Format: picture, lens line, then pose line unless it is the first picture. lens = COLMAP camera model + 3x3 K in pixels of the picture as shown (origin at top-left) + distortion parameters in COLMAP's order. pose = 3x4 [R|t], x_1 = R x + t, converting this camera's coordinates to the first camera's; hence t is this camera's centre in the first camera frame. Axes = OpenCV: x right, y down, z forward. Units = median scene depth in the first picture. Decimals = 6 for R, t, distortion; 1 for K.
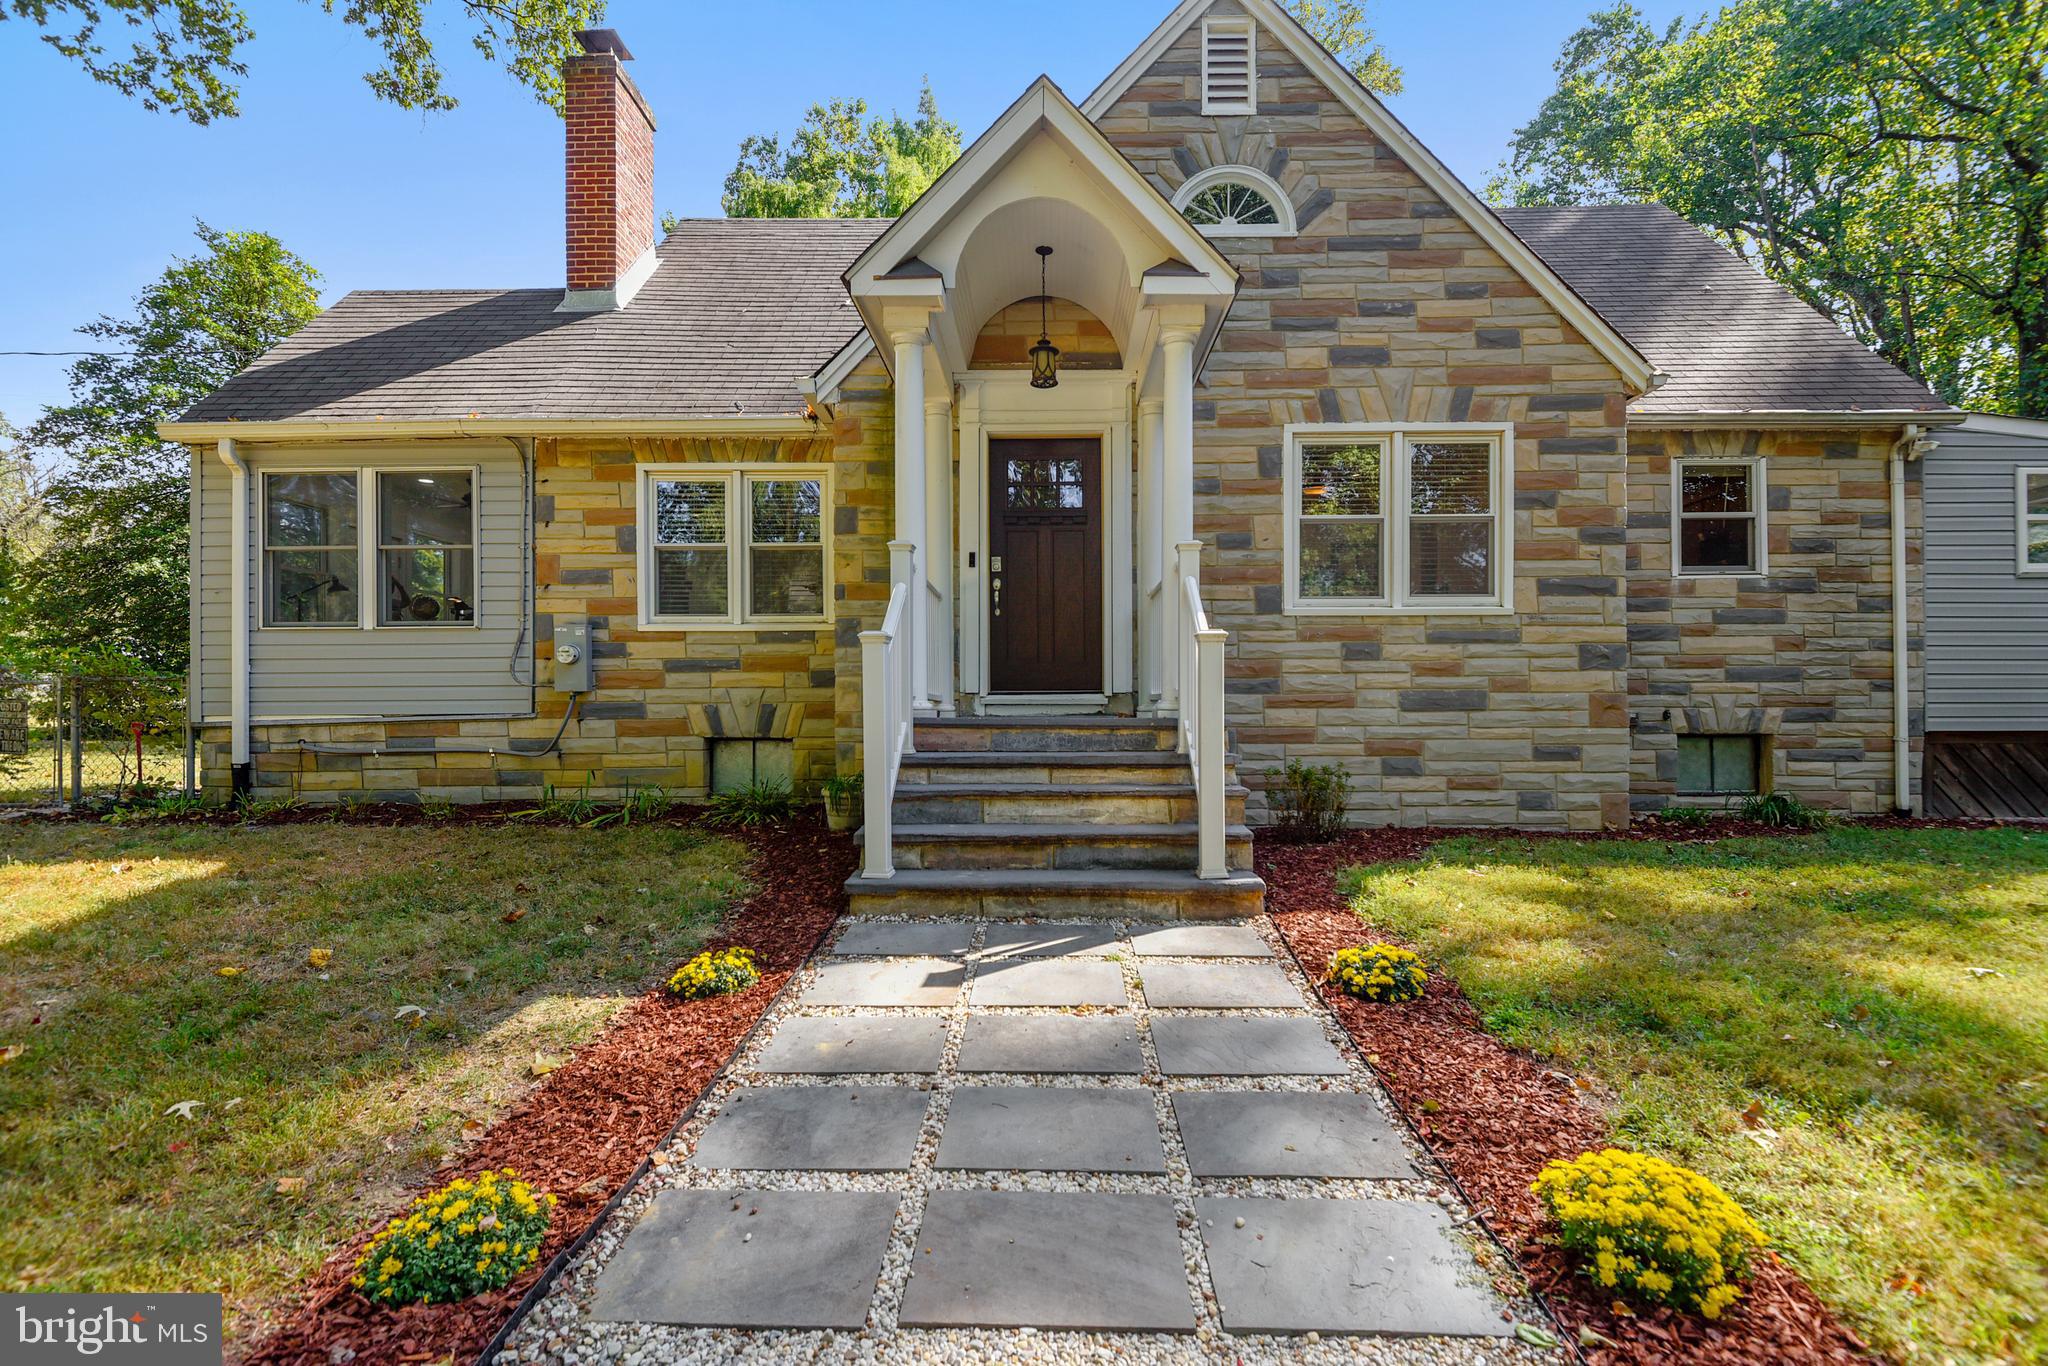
lens RADIAL K [[946.4, 0, 1027.4], [0, 946.4, 684.9], [0, 0, 1]] dist [-0.000408, -0.002927]
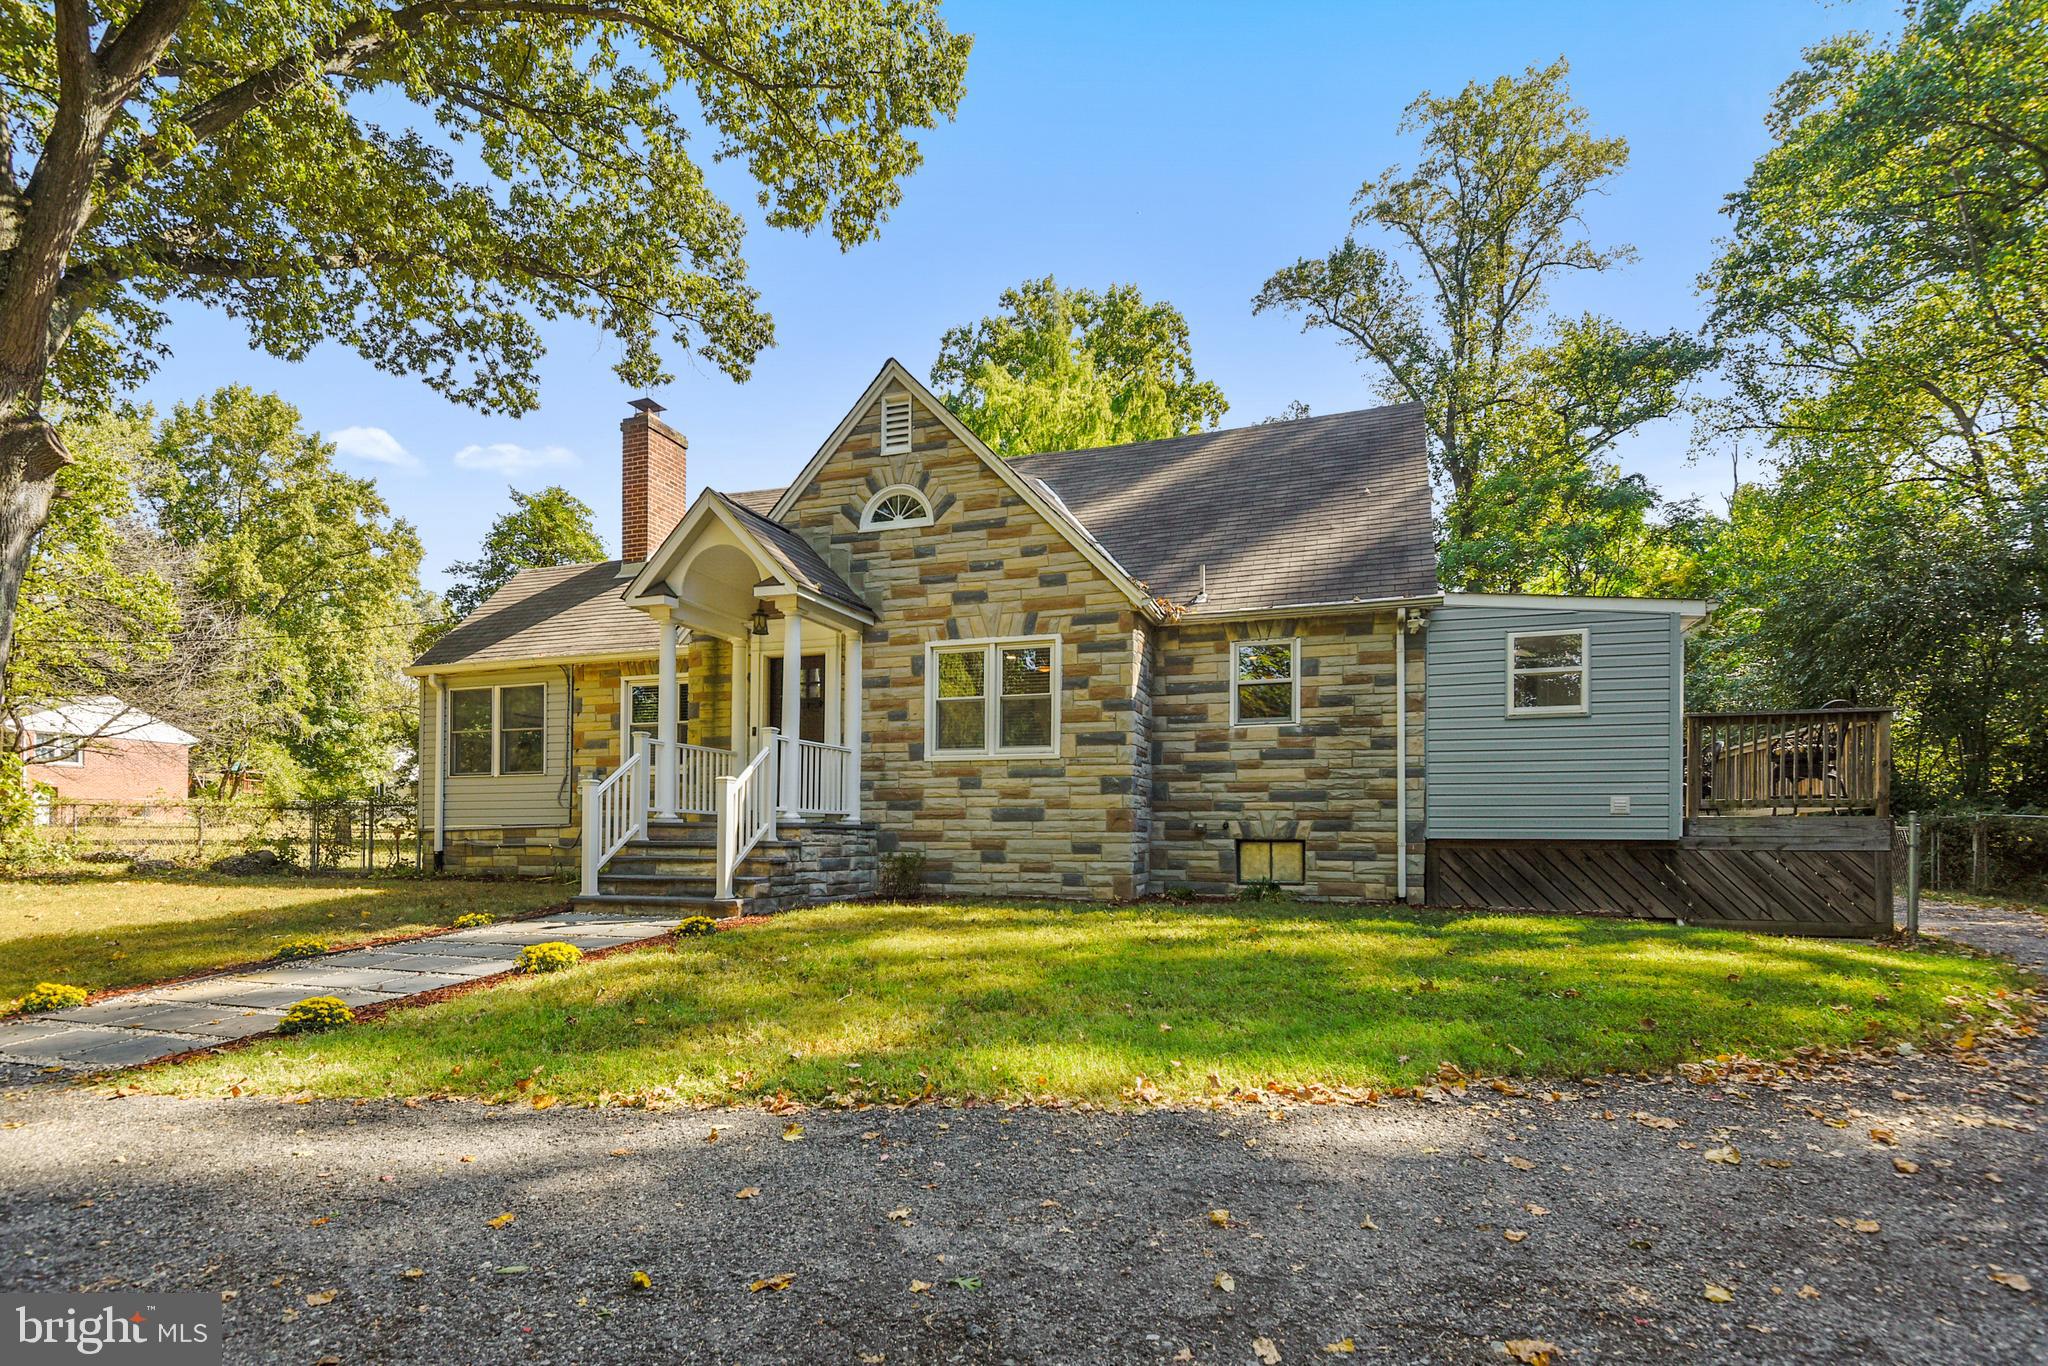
lens RADIAL K [[946.4, 0, 1008.6], [0, 946.4, 795.6], [0, 0, 1]] dist [-0.000408, -0.002927]
pose [[0.956171, -0.007660, -0.292708, 0.780913], [0.002389, 0.999829, -0.018363, 0.012670], [0.292799, 0.016859, 0.956025, -0.437087]]
